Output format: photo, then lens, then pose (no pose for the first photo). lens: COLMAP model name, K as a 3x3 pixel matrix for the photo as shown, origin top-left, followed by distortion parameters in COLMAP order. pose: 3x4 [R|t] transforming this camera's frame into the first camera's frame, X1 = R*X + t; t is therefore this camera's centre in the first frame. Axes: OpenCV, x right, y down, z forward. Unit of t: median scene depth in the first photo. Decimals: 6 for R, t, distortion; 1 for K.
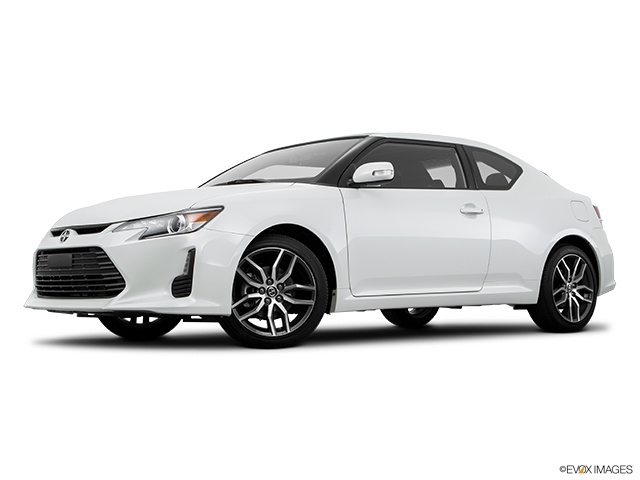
lens RADIAL K [[922.0, 0, 325.5], [0, 922.0, 238.3], [0, 0, 1]] dist [0.083662, 0.000000]
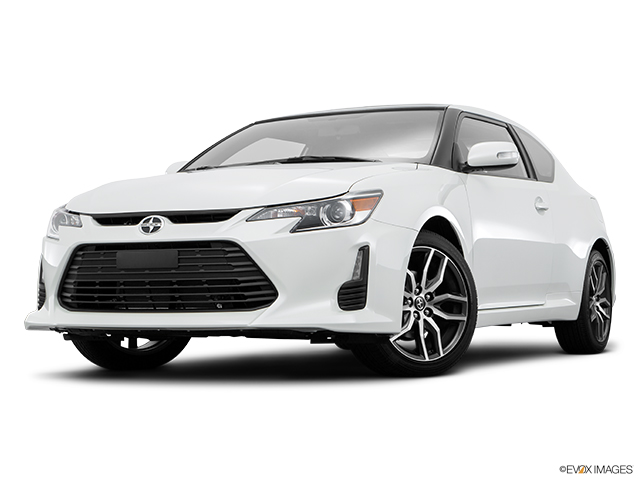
lens RADIAL K [[1184.5, 0, 314.9], [0, 1184.5, 239.4], [0, 0, 1]] dist [0.162188, 0.000000]
pose [[0.935411, 0.020318, 0.352978, -0.491018], [-0.019753, 0.999791, -0.005204, 0.011121], [-0.353010, -0.002104, 0.935617, 0.101862]]
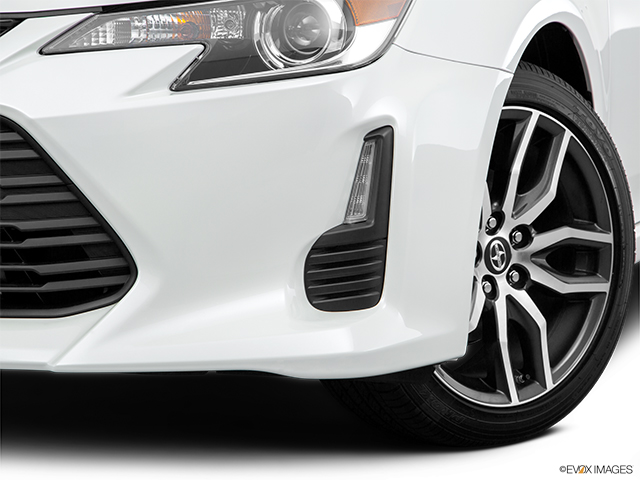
lens RADIAL K [[1908.7, 0, 319.2], [0, 1908.7, 242.8], [0, 0, 1]] dist [0.419952, 0.000000]
pose [[0.896245, -0.032625, 0.442357, -0.380021], [-0.035899, 0.988684, 0.145653, -0.033390], [-0.442104, -0.146421, 0.884932, 0.482047]]
